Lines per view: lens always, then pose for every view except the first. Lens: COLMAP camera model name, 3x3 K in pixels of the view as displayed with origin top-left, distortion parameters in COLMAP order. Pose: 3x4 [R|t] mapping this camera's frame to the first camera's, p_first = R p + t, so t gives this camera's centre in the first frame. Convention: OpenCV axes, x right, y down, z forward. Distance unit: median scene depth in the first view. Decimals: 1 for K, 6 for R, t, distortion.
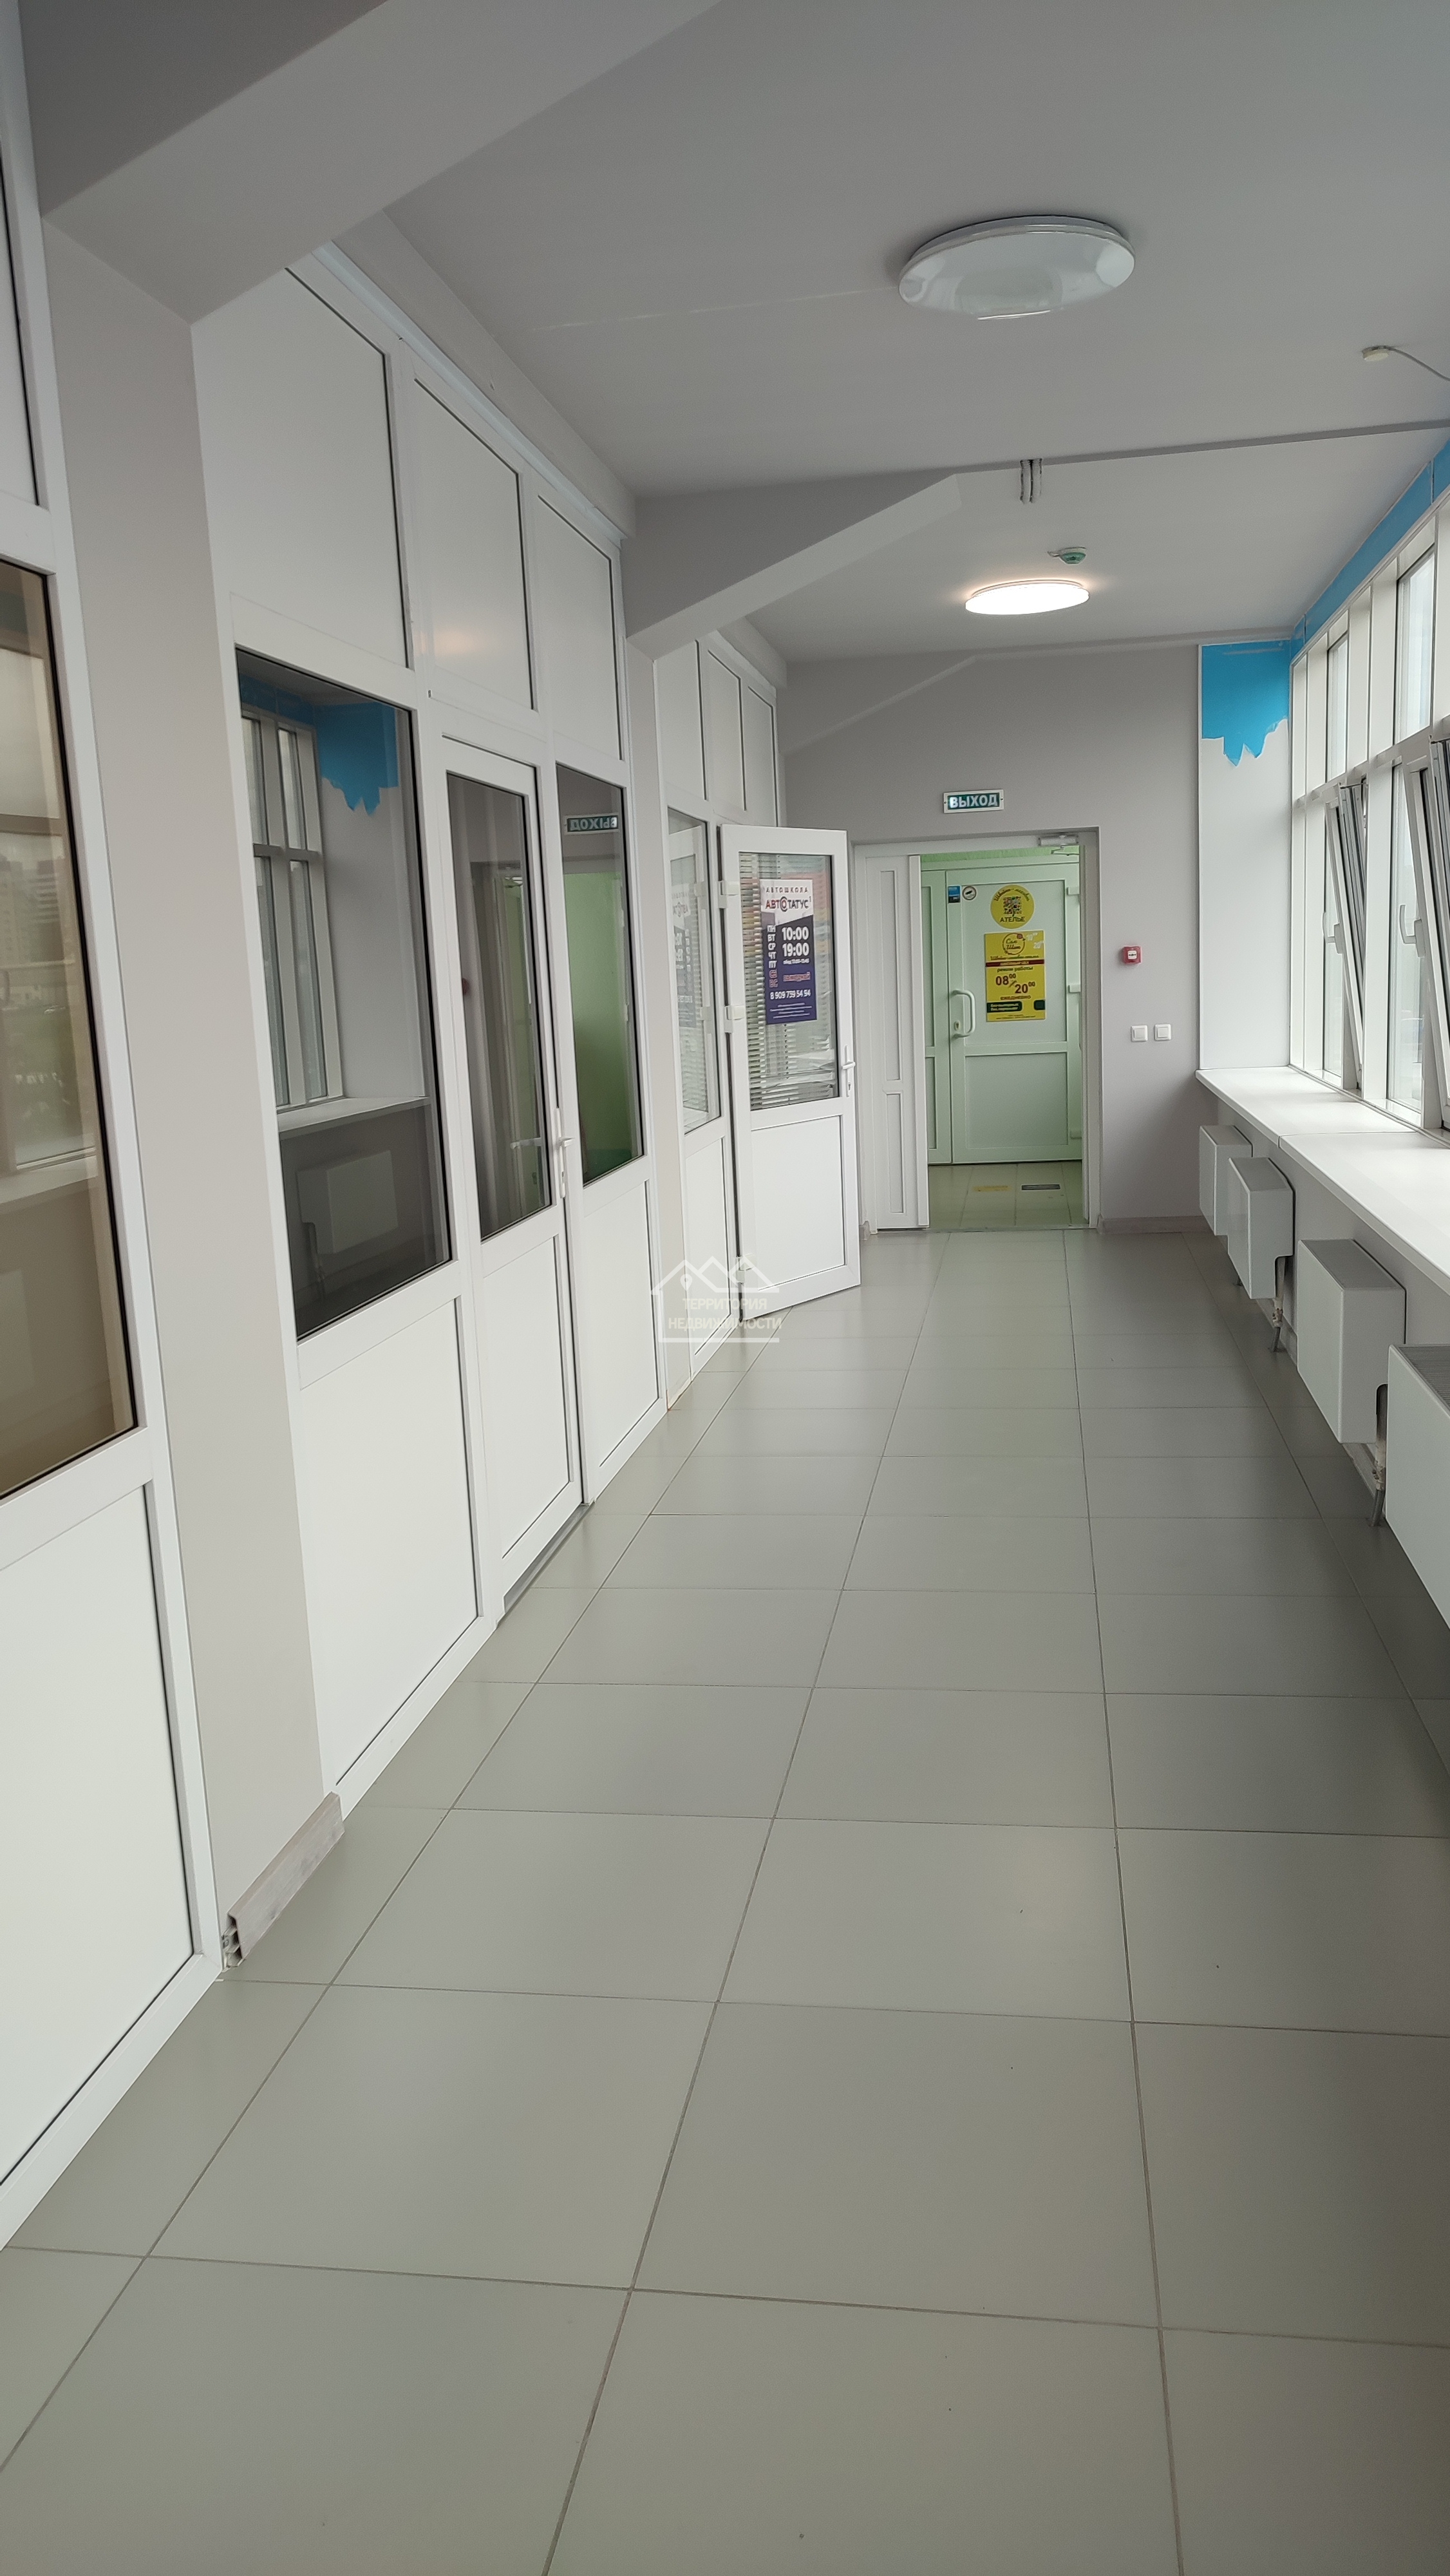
lens RADIAL K [[1825.2, 0, 725.0], [0, 1825.2, 1288.0], [0, 0, 1]] dist [0.039787, 0.001251]
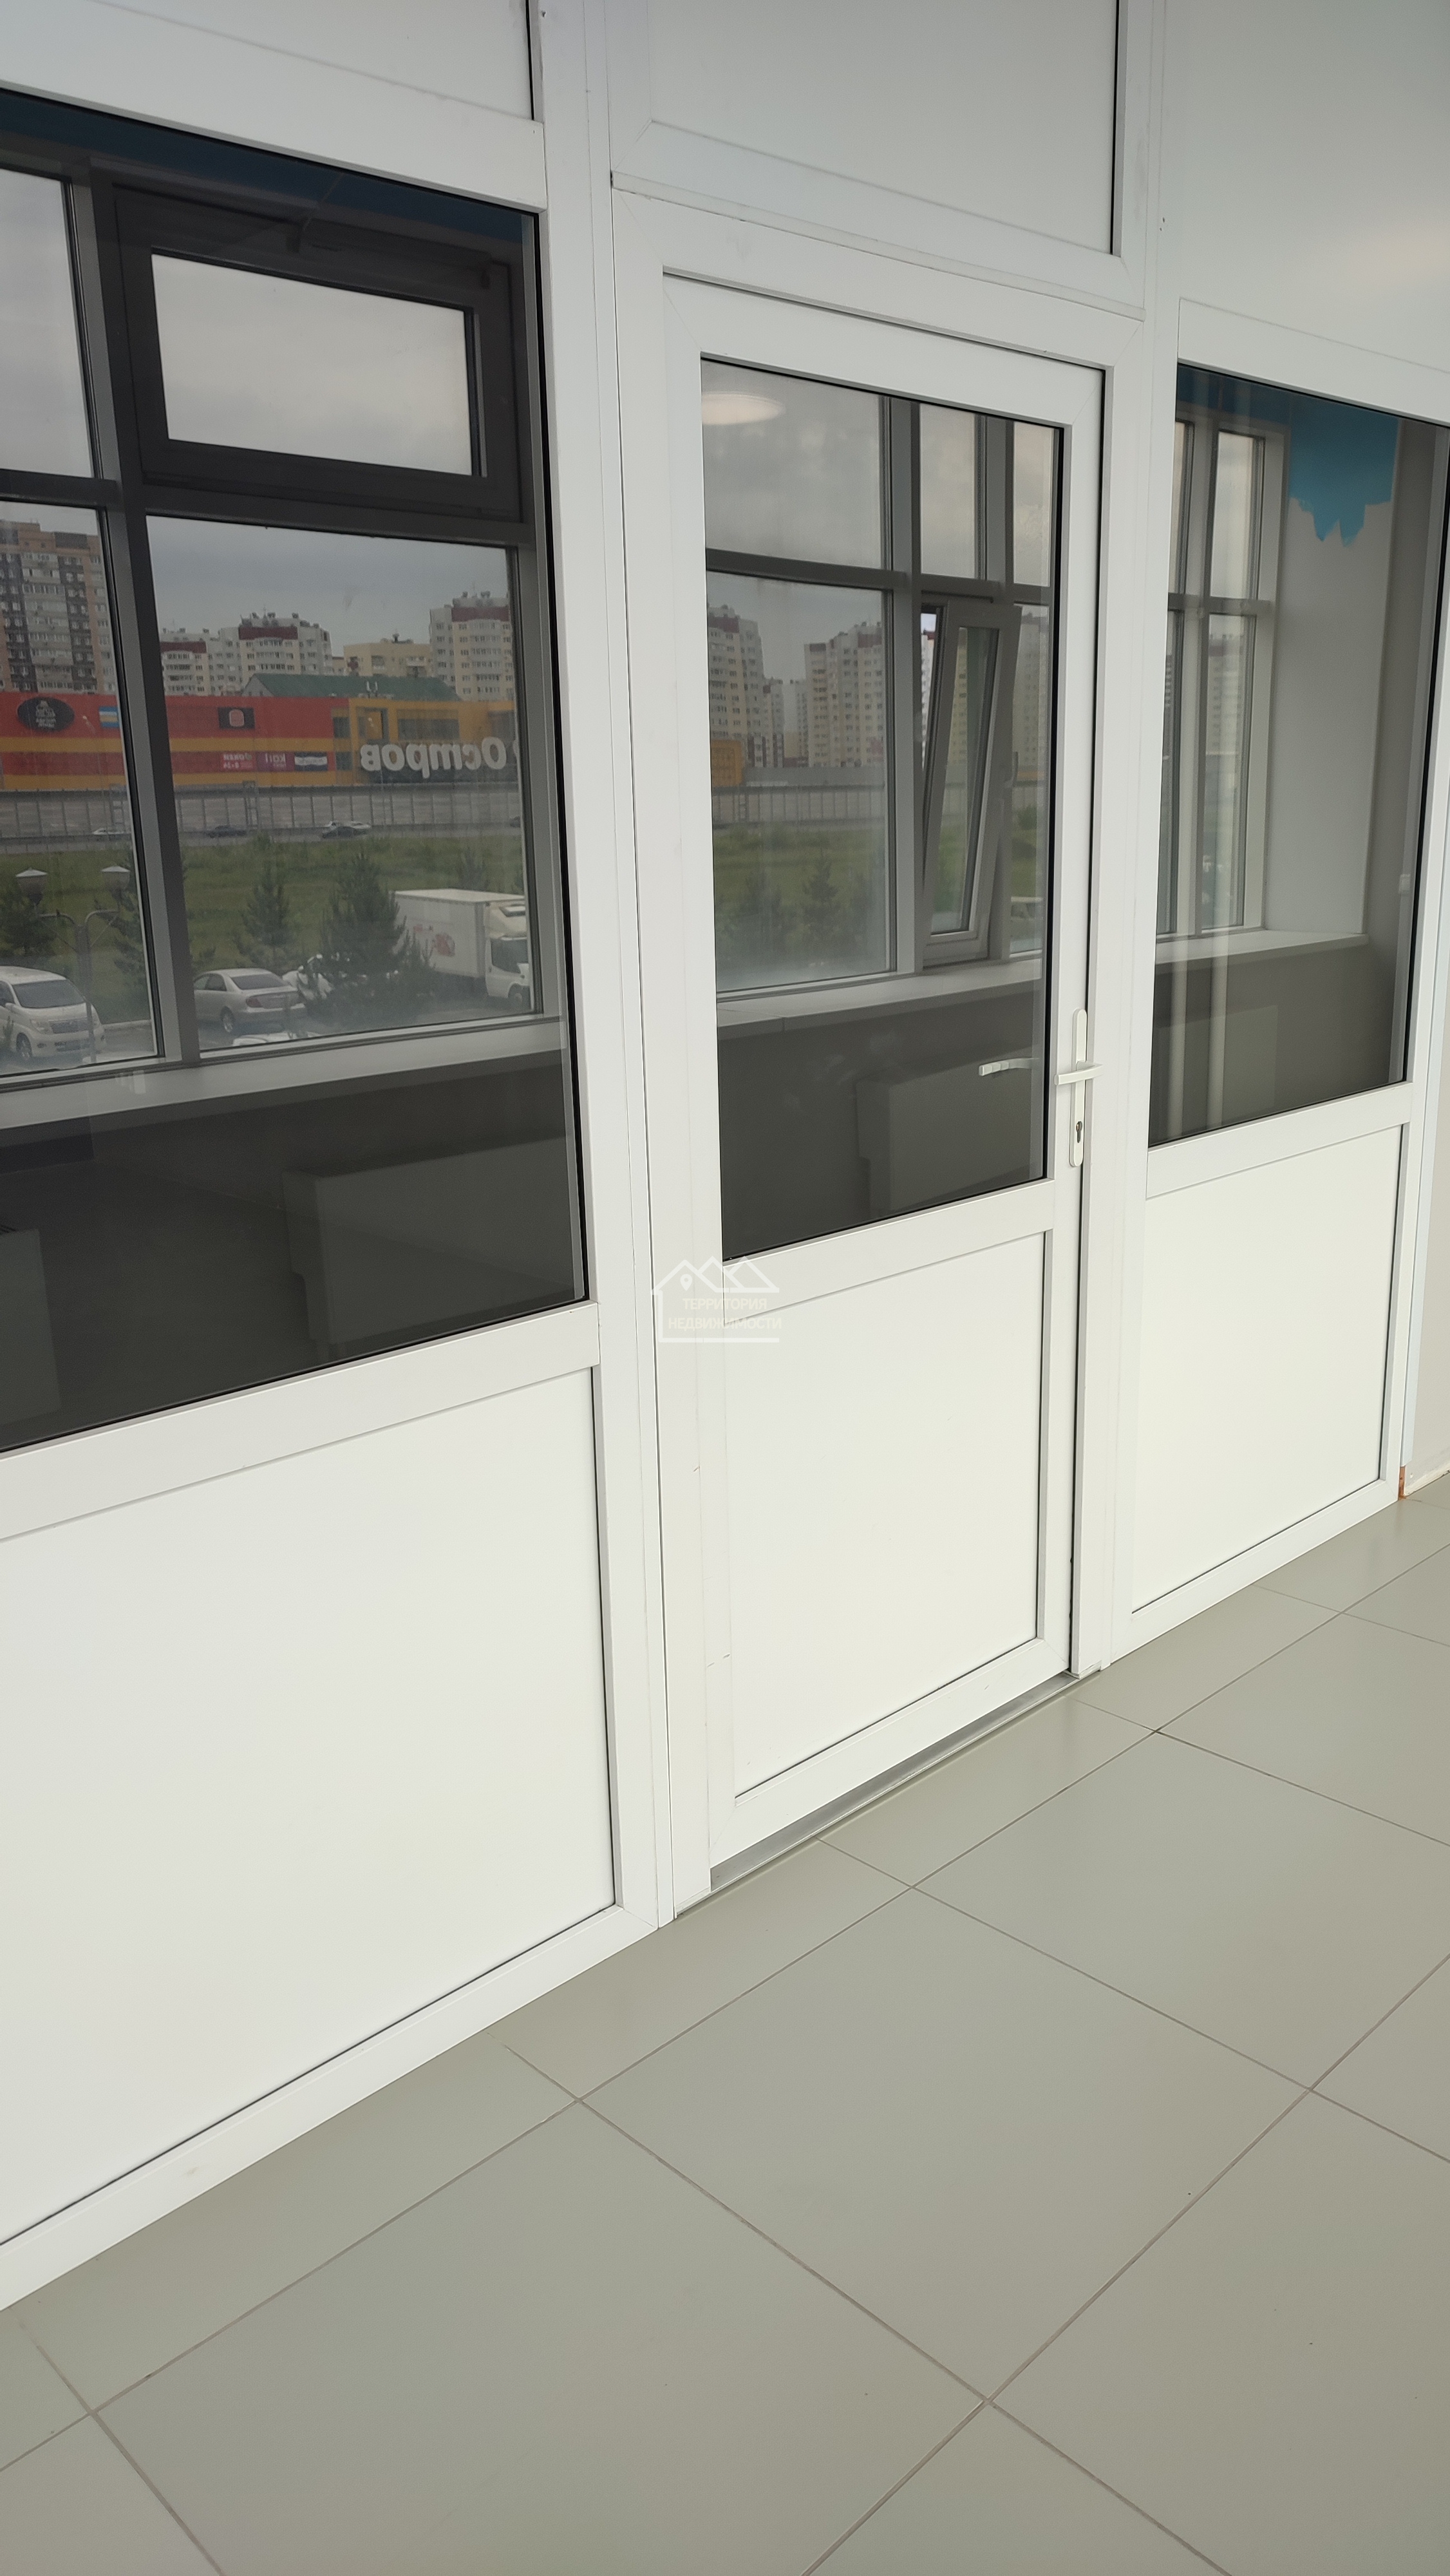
lens RADIAL K [[1825.2, 0, 725.0], [0, 1825.2, 1288.0], [0, 0, 1]] dist [0.039787, 0.001251]
pose [[0.807778, 0.173741, -0.563302, 0.098089], [-0.112463, 0.983449, 0.142056, -0.052006], [0.578660, -0.051399, 0.813948, 0.297554]]
